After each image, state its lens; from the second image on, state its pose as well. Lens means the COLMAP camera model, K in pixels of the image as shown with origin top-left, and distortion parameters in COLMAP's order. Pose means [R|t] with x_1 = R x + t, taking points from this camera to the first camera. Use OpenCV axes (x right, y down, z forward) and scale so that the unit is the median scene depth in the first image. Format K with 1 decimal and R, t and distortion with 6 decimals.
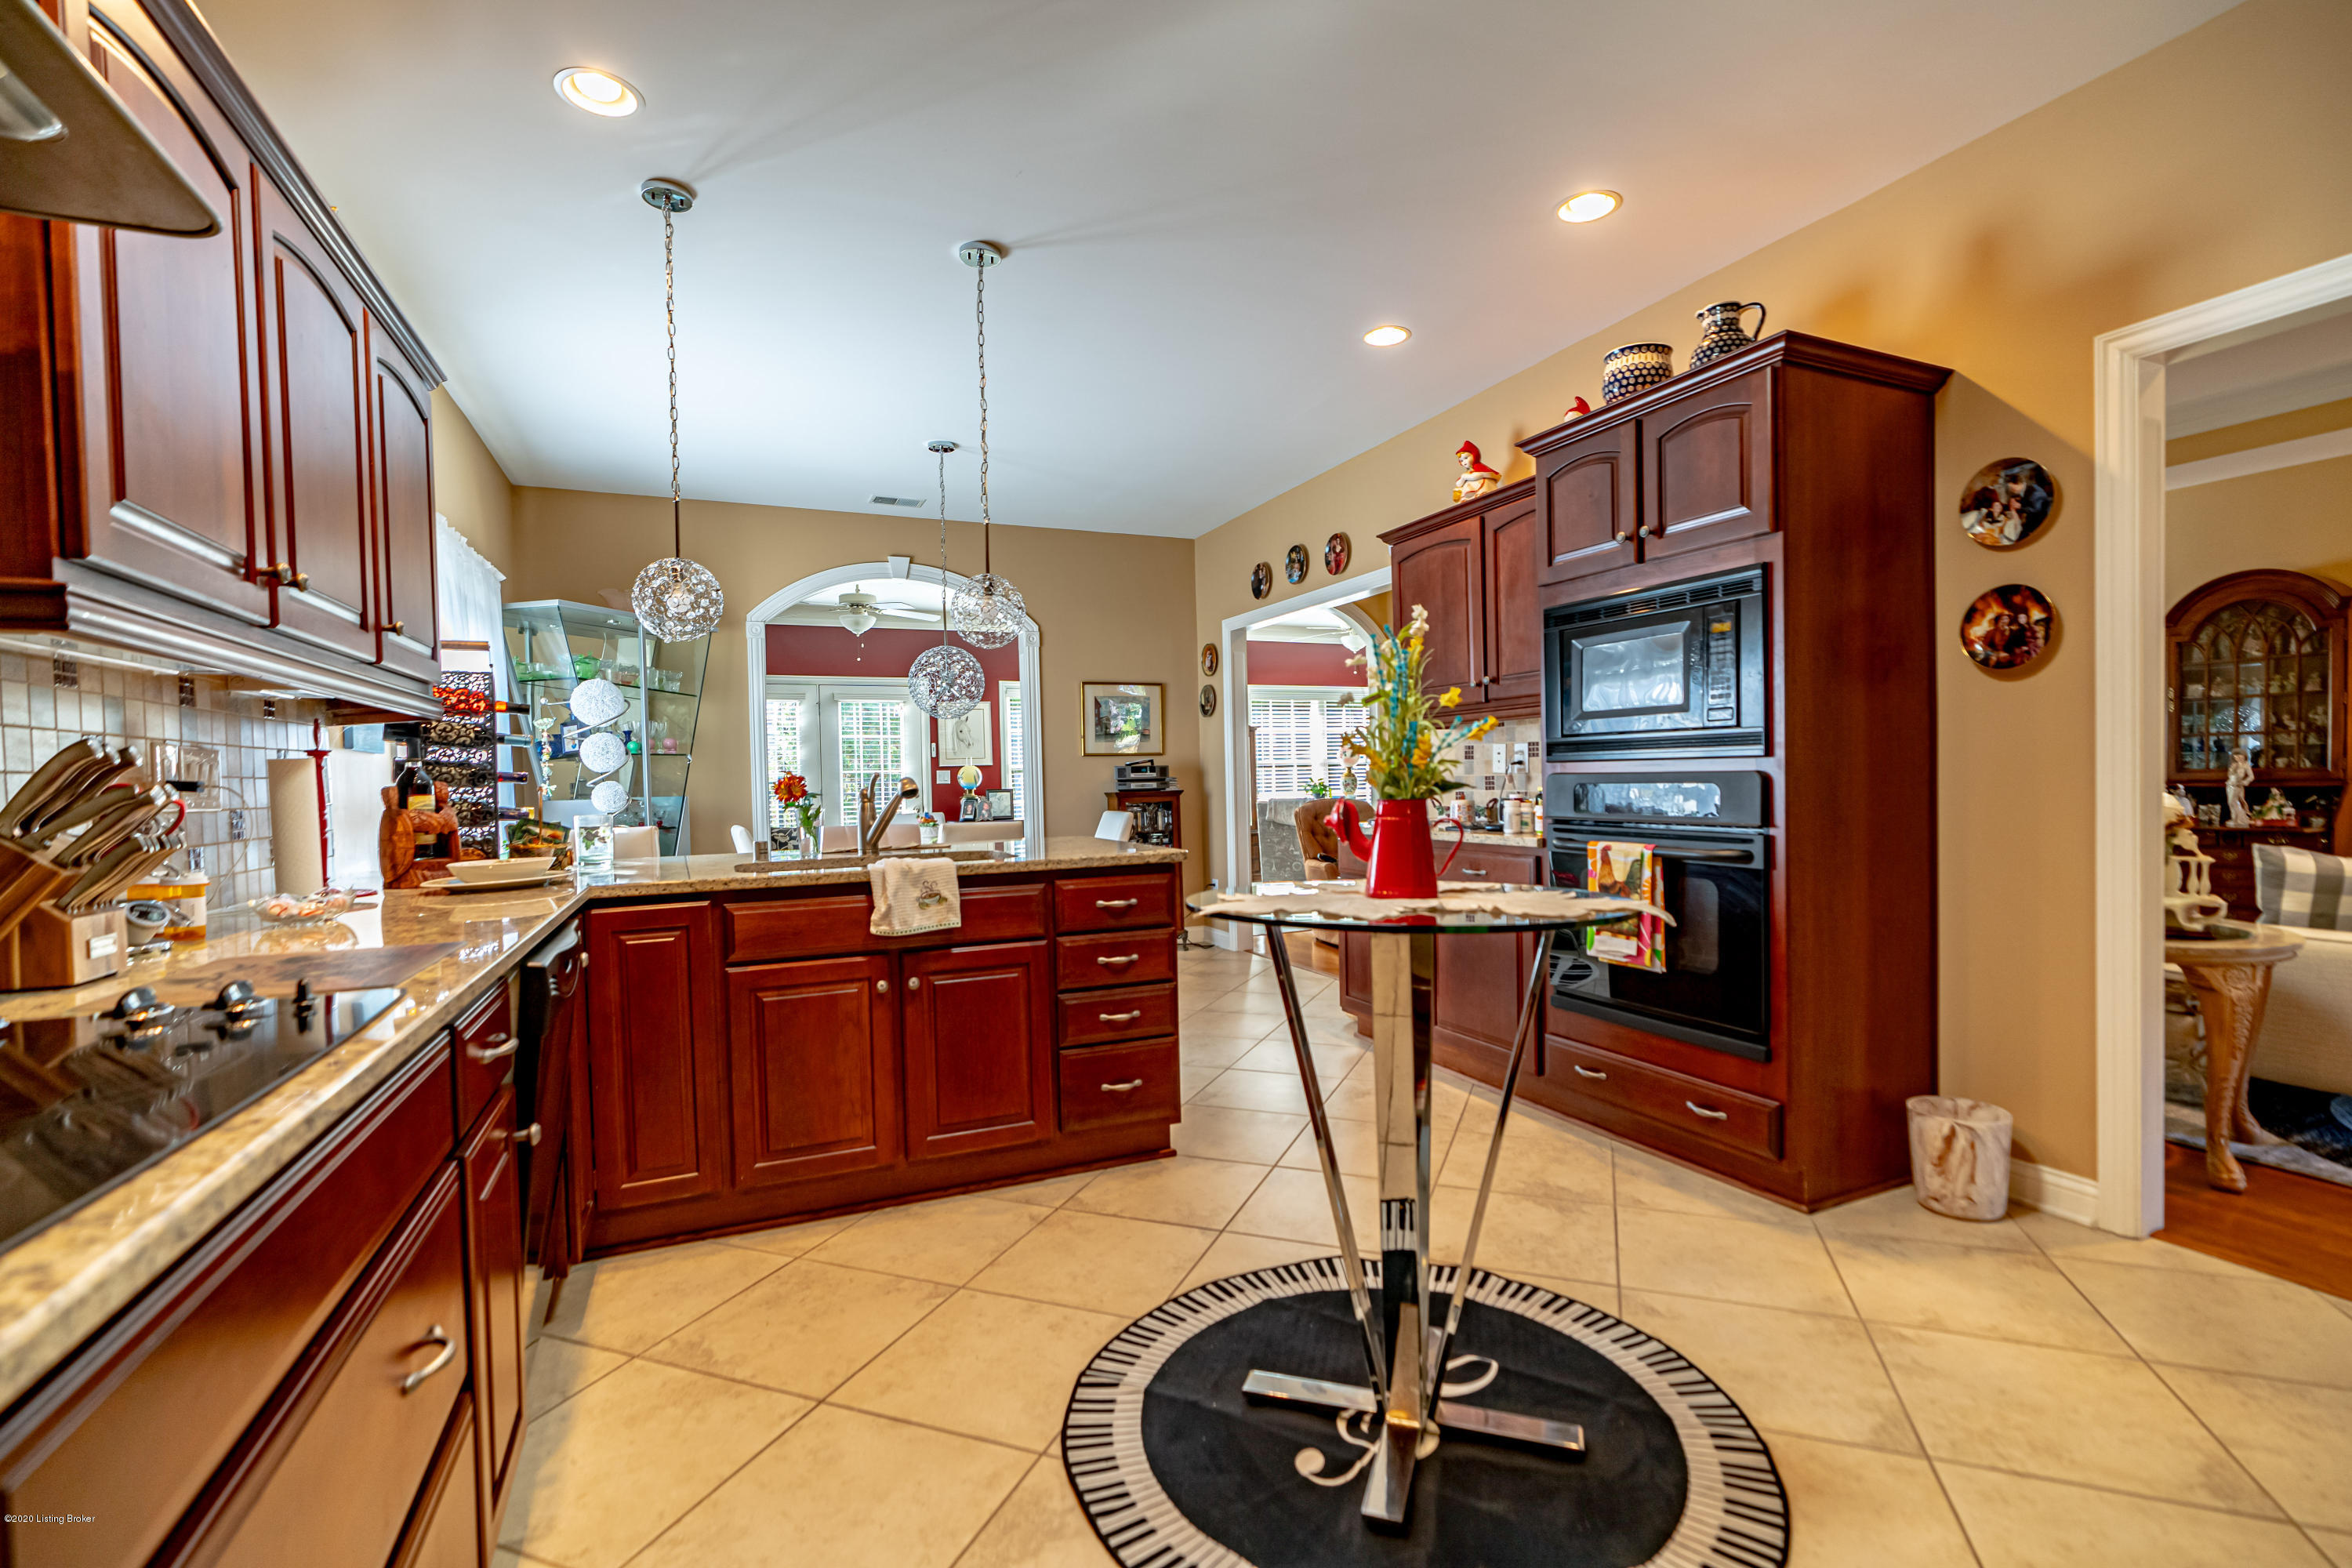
lens RADIAL K [[1072.8, 0, 1188.7], [0, 1072.8, 791.5], [0, 0, 1]] dist [-0.009965, 0.003303]
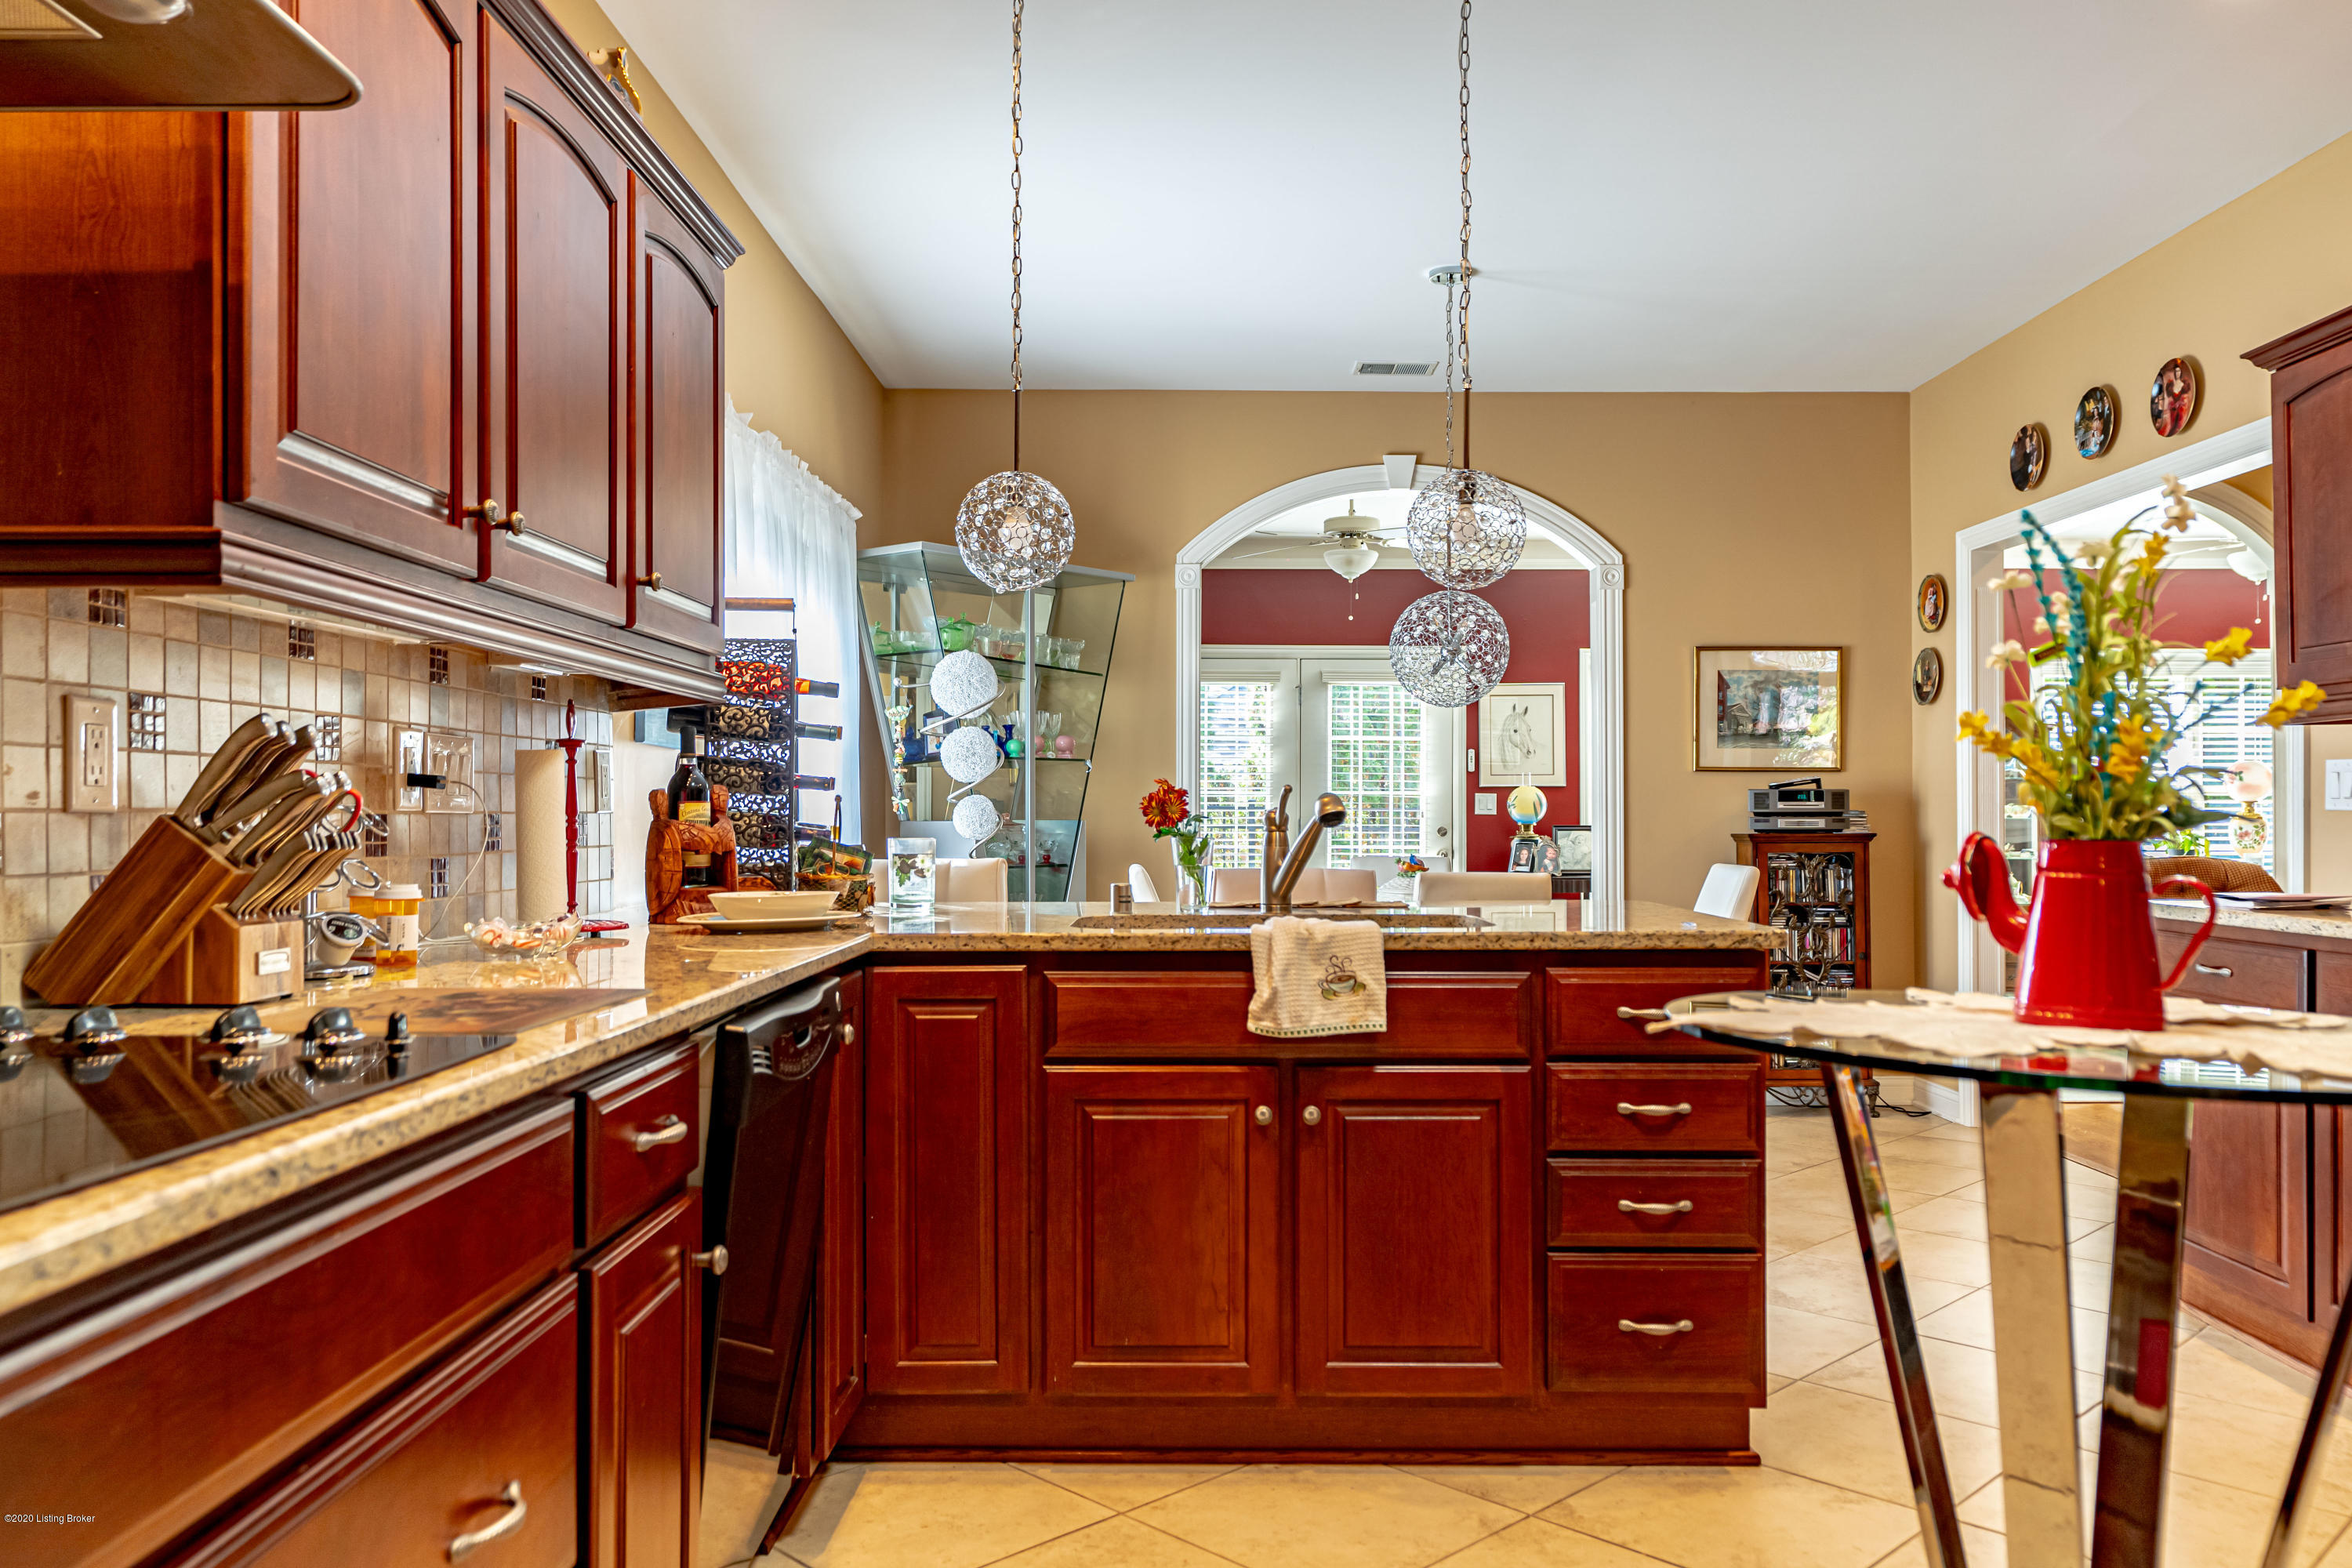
lens RADIAL K [[1735.7, 0, 1178.7], [0, 1735.7, 788.8], [0, 0, 1]] dist [0.005947, -0.009220]
pose [[0.908605, 0.017461, -0.417291, 0.108123], [-0.028118, 0.999416, -0.019405, 0.008406], [0.416709, 0.029365, 0.908566, 0.027254]]
